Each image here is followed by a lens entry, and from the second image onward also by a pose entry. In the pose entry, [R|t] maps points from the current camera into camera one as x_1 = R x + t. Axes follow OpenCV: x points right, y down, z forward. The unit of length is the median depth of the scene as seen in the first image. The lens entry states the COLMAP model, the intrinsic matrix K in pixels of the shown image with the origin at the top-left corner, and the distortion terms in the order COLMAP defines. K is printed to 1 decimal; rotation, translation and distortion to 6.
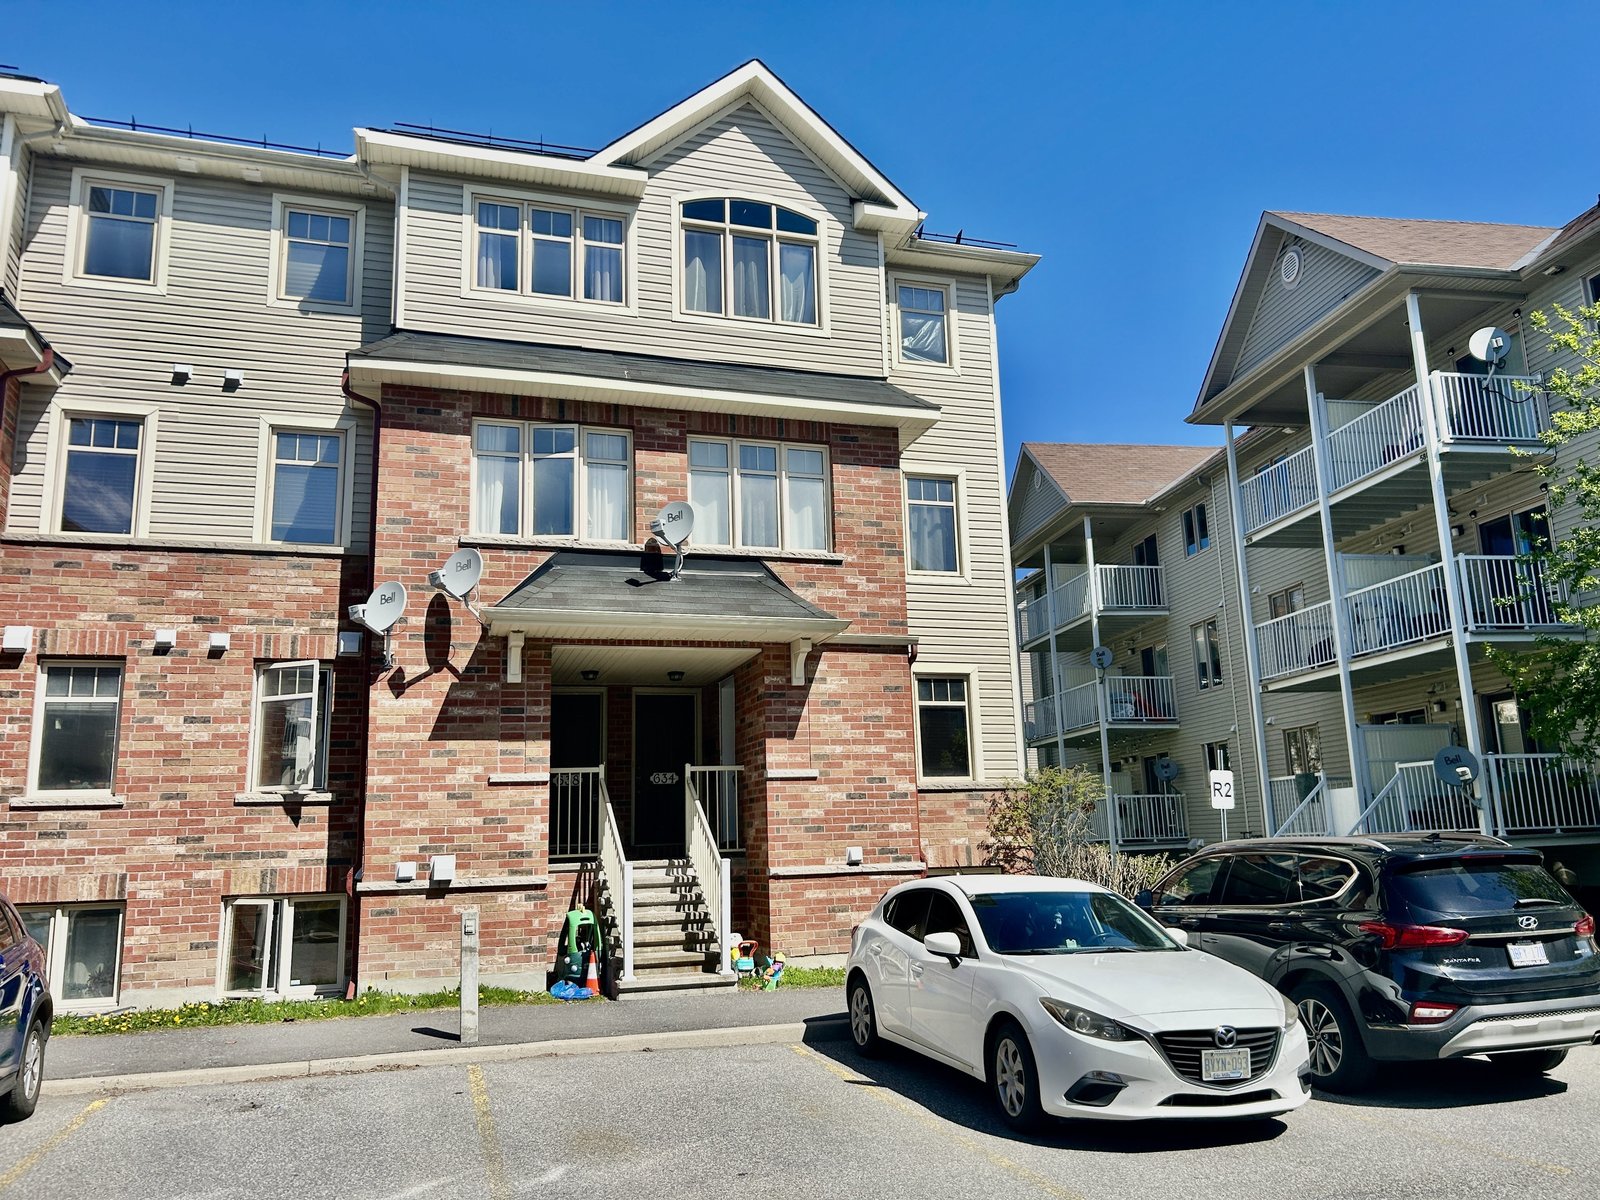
lens RADIAL K [[1203.7, 0, 800.0], [0, 1203.7, 600.0], [0, 0, 1]] dist [0.032357, -0.034593]
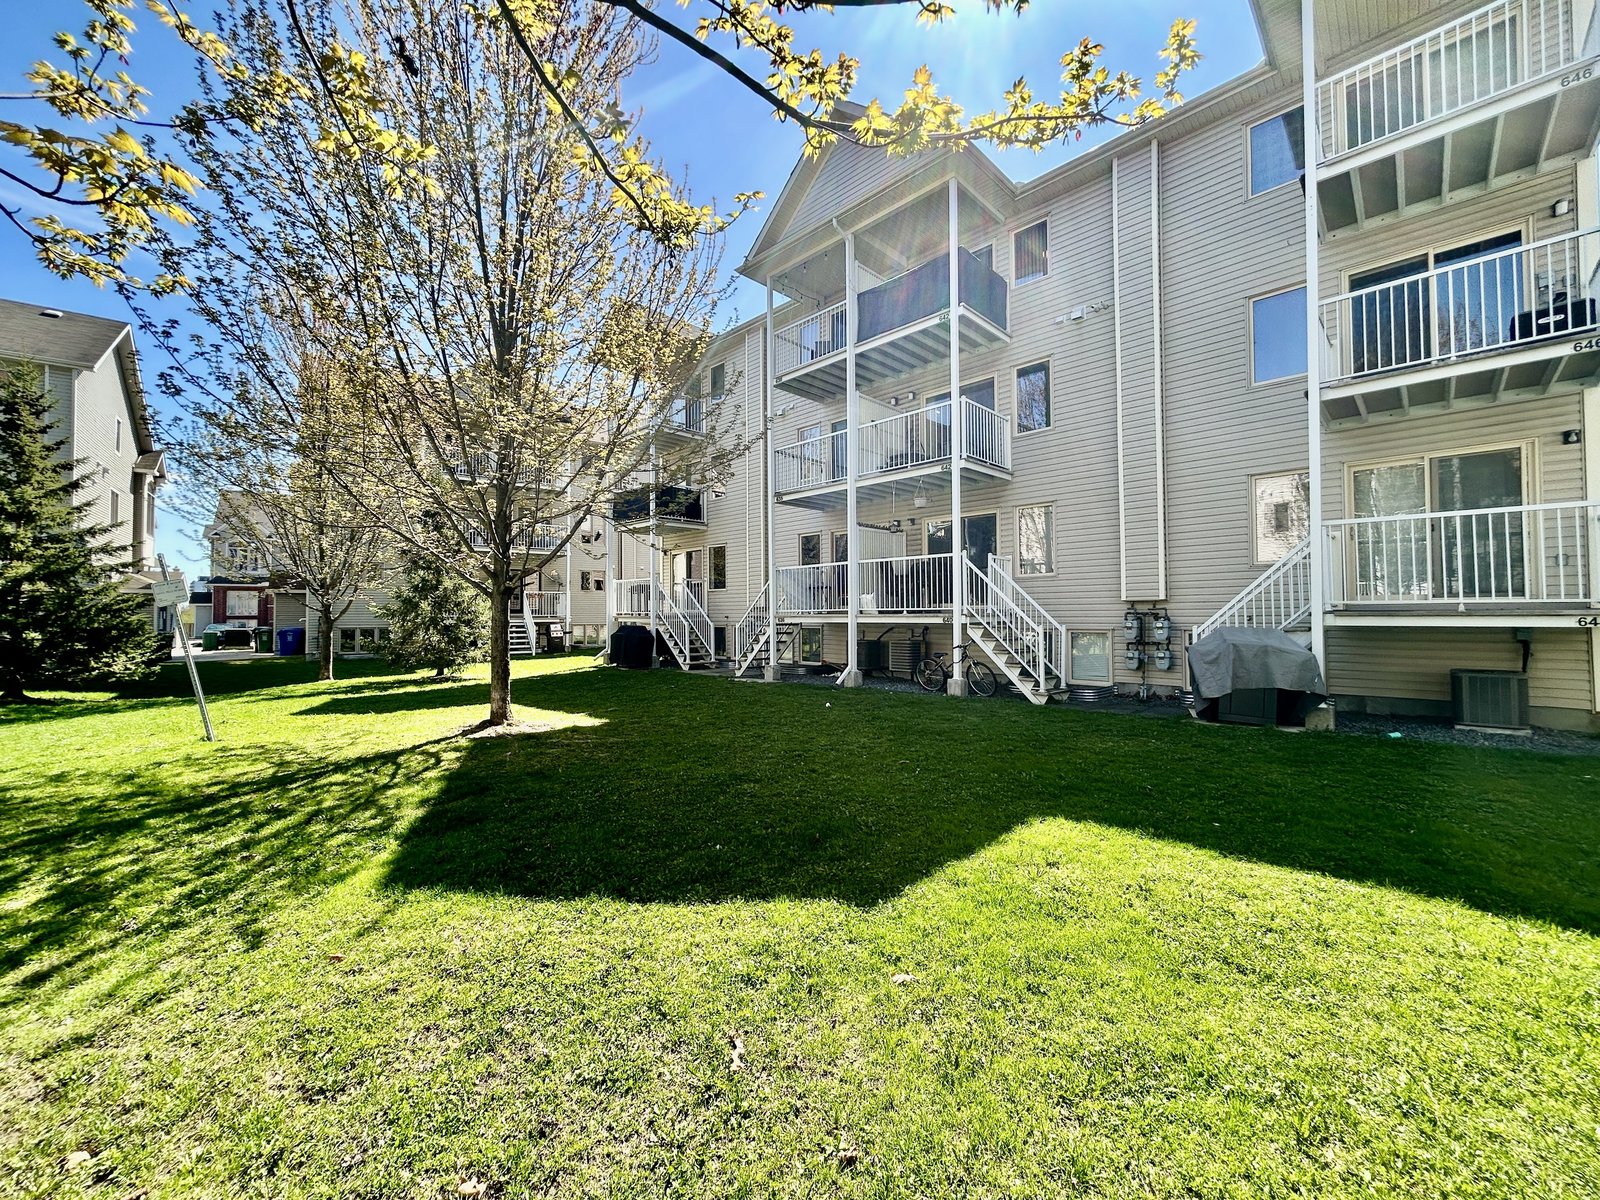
lens RADIAL K [[649.0, 0, 800.0], [0, 649.0, 600.0], [0, 0, 1]] dist [0.000864, 0.000321]
pose [[0.835352, 0.028626, 0.548970, 0.044178], [-0.122526, 0.983217, 0.135175, 0.141859], [-0.535887, -0.180182, 0.824839, 0.689890]]
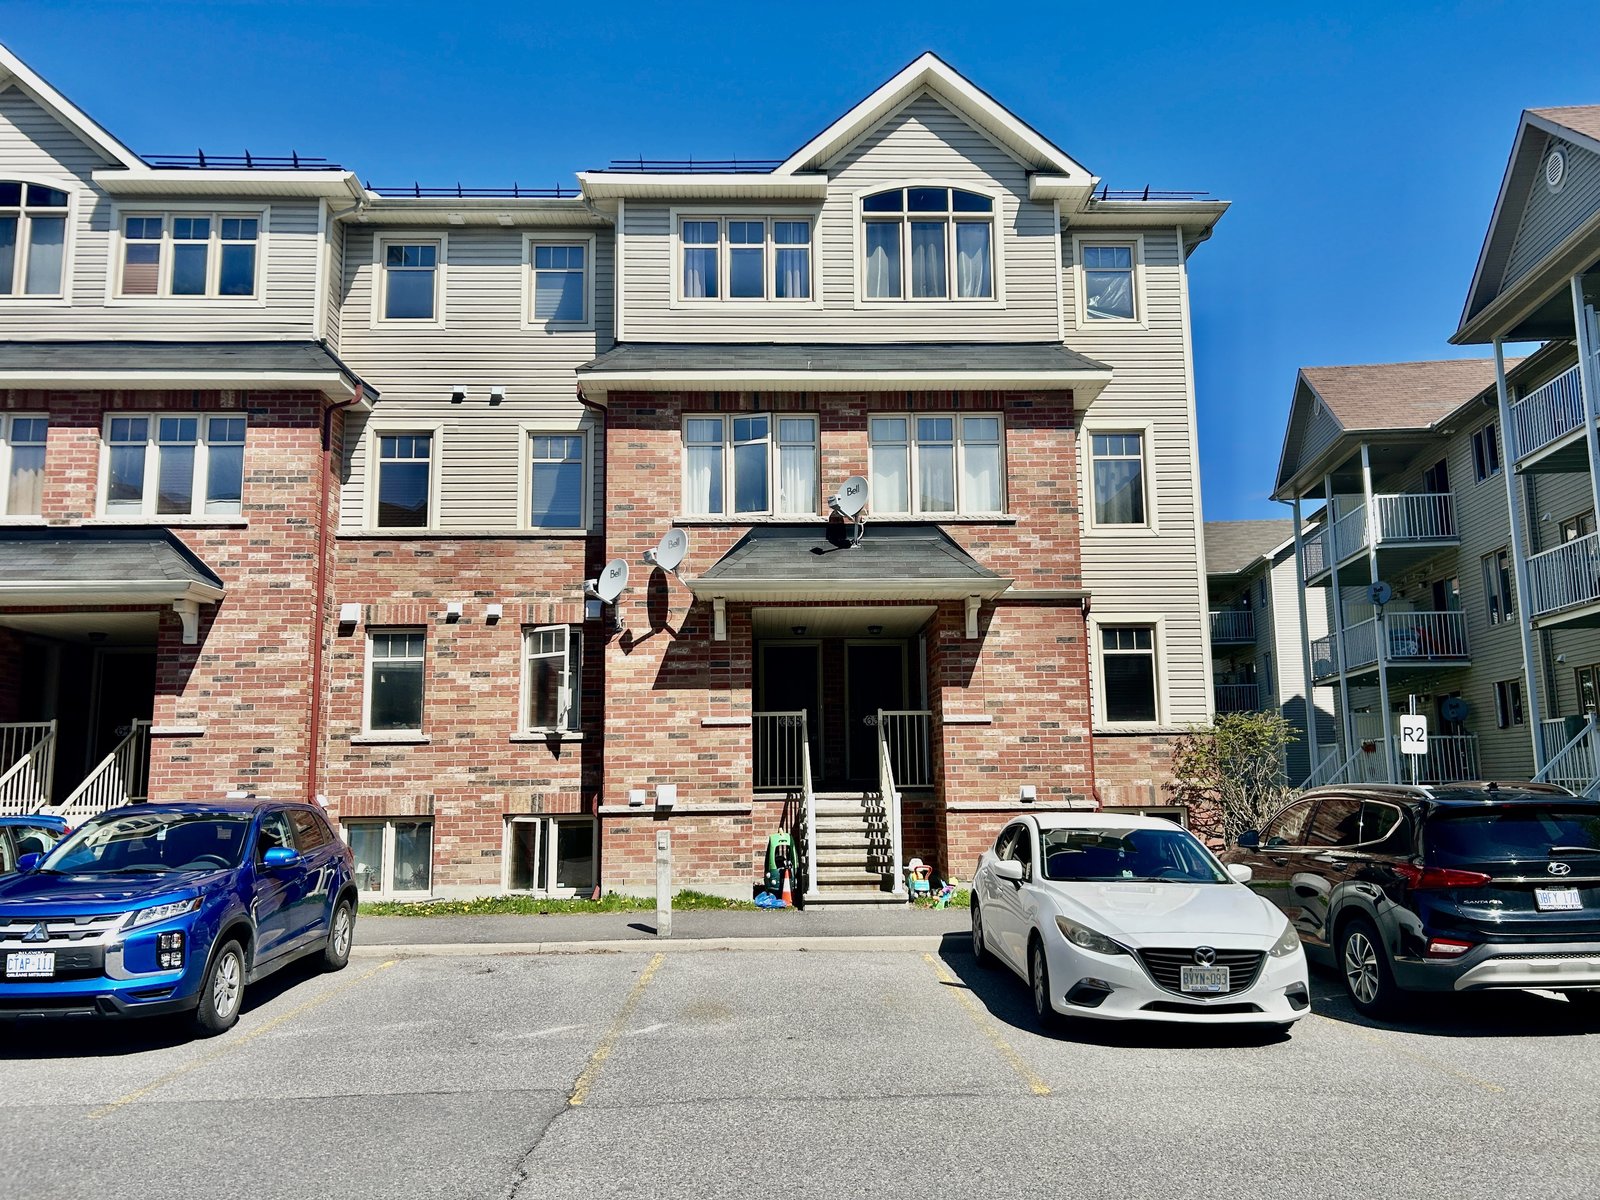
lens RADIAL K [[1206.3, 0, 800.0], [0, 1206.3, 600.0], [0, 0, 1]] dist [0.075128, -0.138253]
pose [[0.960640, -0.024106, -0.276750, 0.158614], [0.039211, 0.998020, 0.049178, -0.024786], [0.275016, -0.058094, 0.959683, -0.100087]]
